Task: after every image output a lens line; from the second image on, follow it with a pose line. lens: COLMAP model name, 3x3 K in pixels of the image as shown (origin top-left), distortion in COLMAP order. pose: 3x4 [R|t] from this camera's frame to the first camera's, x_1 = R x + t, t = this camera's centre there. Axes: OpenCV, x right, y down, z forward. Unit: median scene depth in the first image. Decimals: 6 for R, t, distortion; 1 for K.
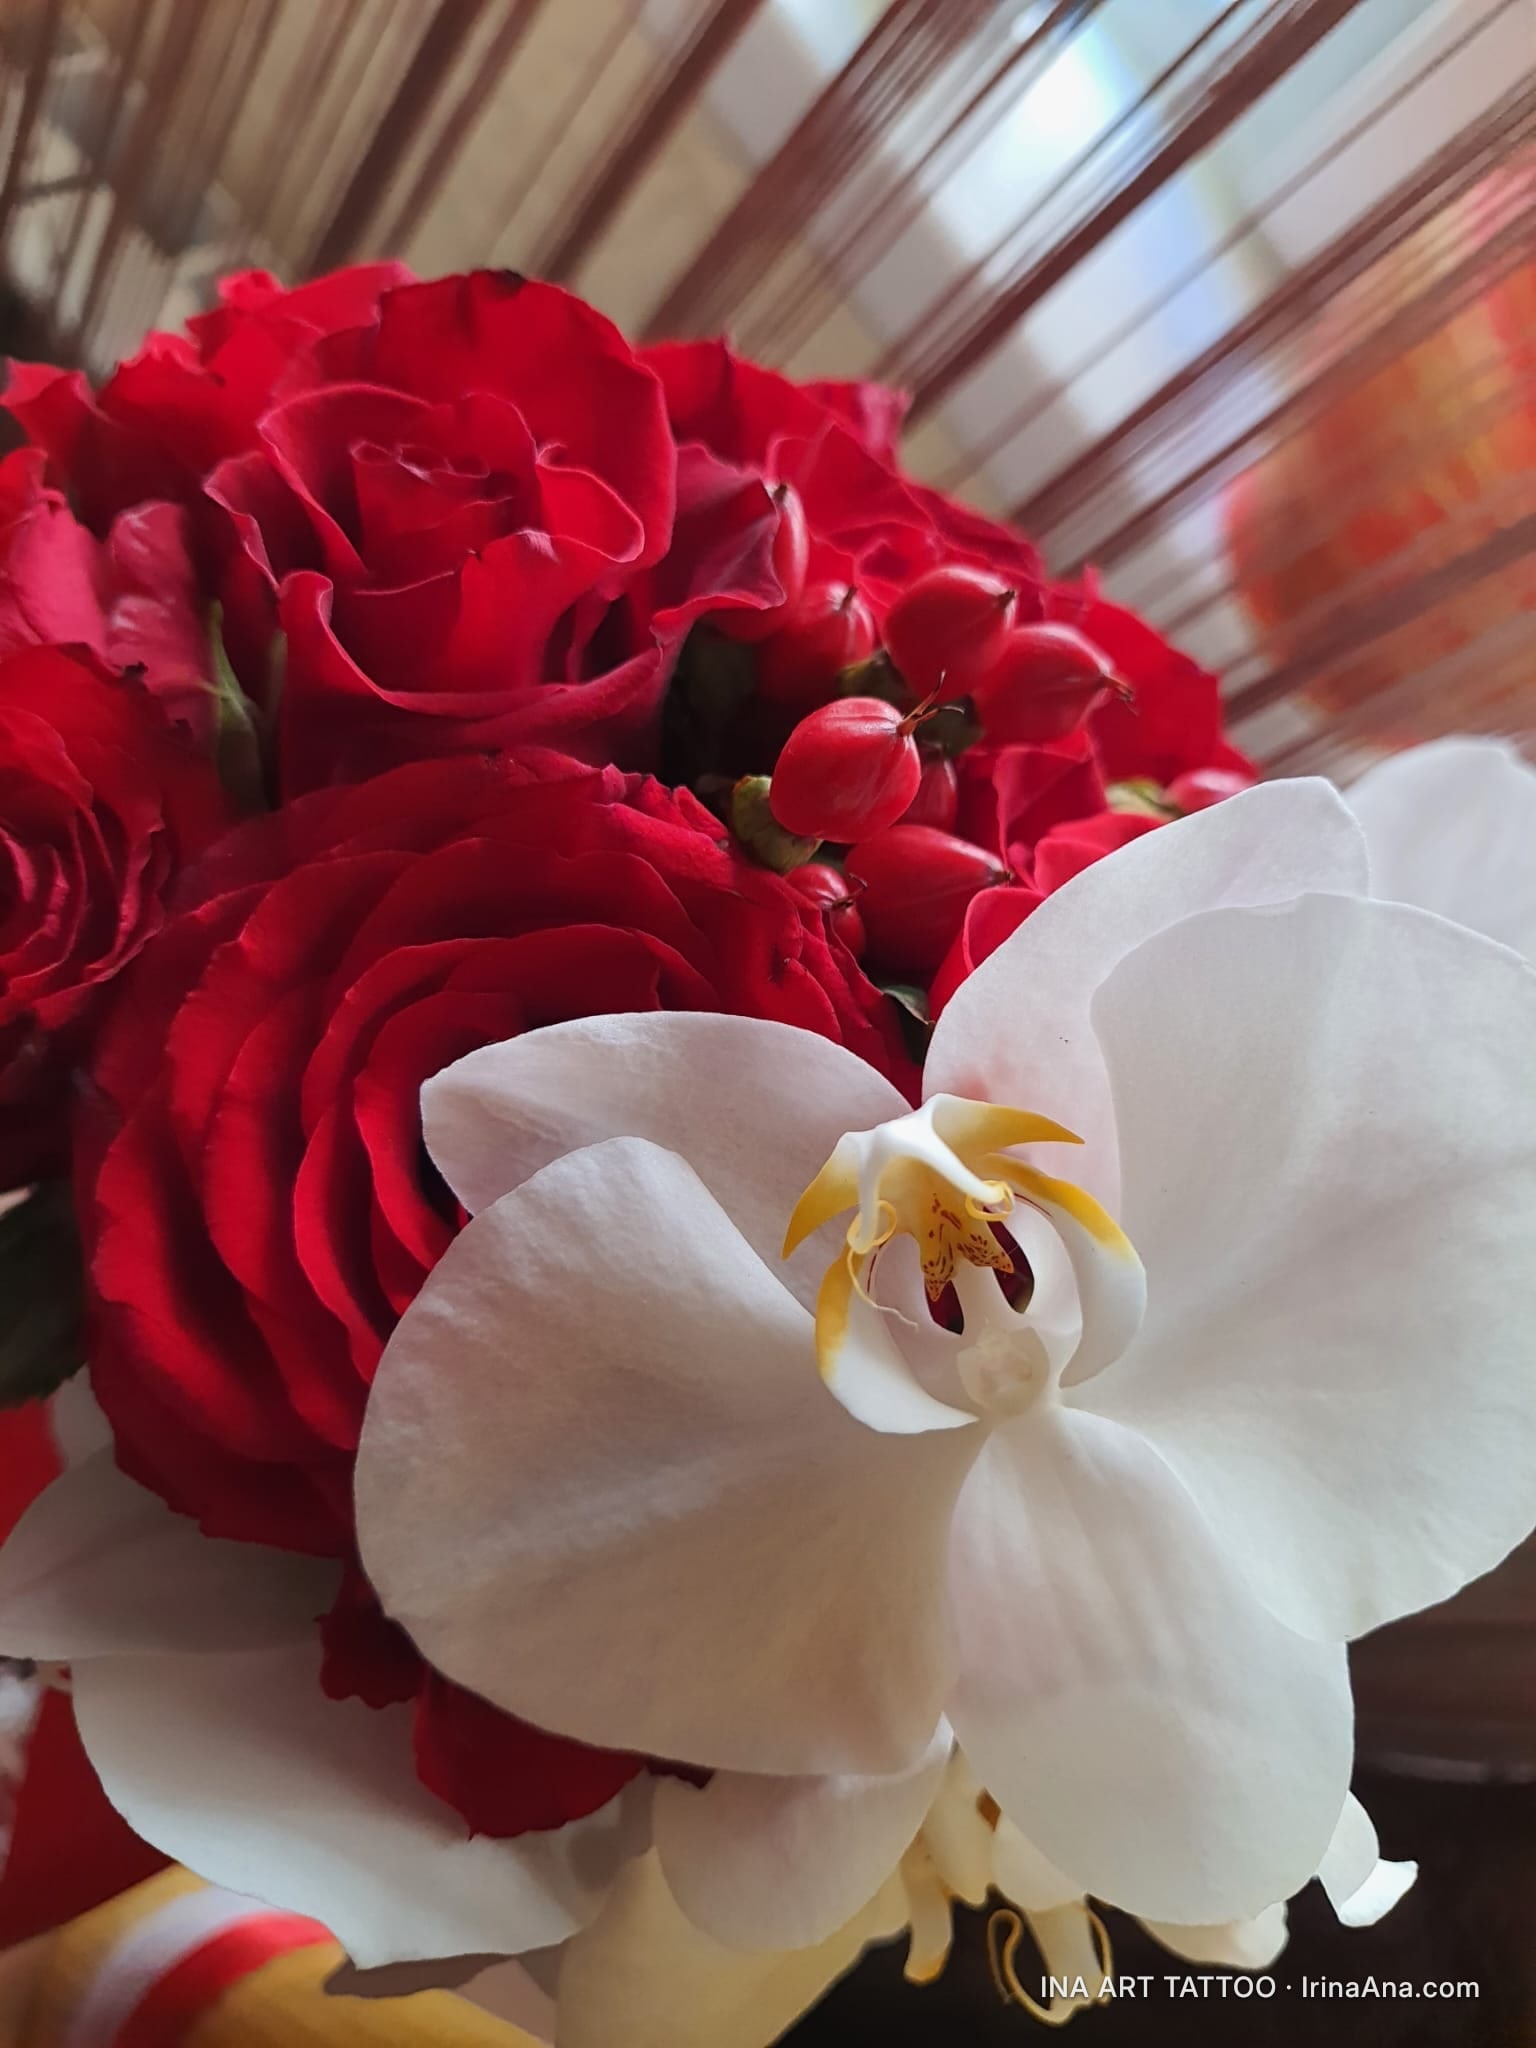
lens RADIAL K [[1576.2, 0, 812.7], [0, 1576.2, 1024.2], [0, 0, 1]] dist [0.049036, -0.120317]
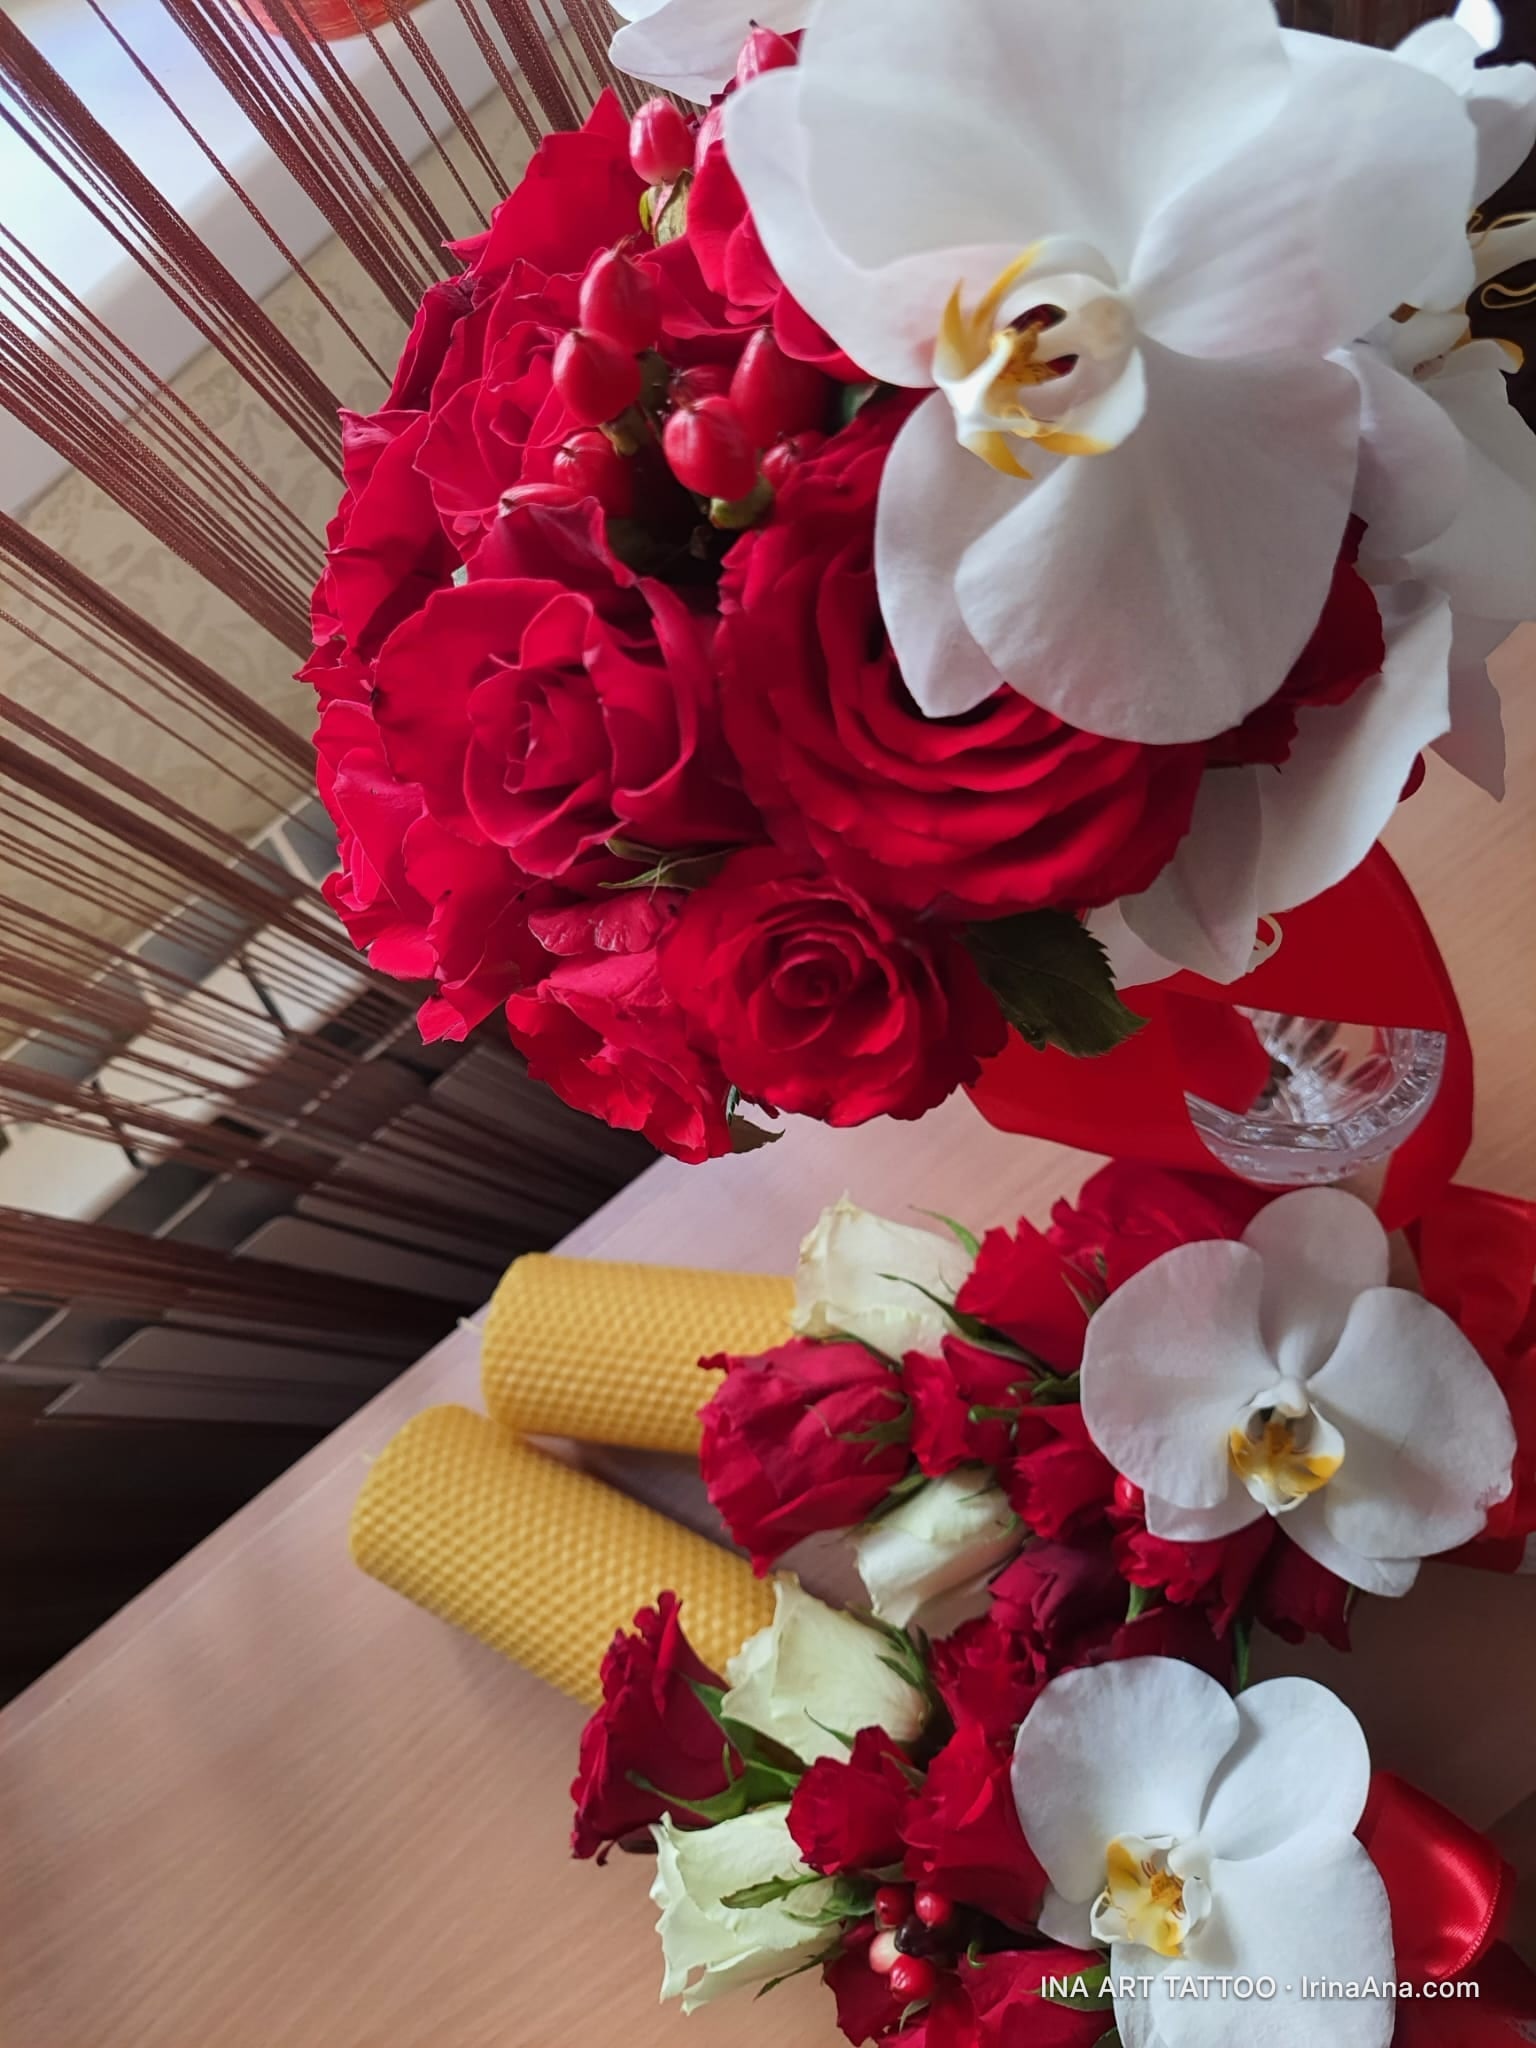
lens RADIAL K [[1576.2, 0, 812.7], [0, 1576.2, 1024.2], [0, 0, 1]] dist [0.049036, -0.120317]
pose [[-0.037055, -0.943014, -0.330683, -0.000602], [0.996636, -0.059078, 0.056795, -0.185933], [-0.073095, -0.327466, 0.942031, -0.633081]]
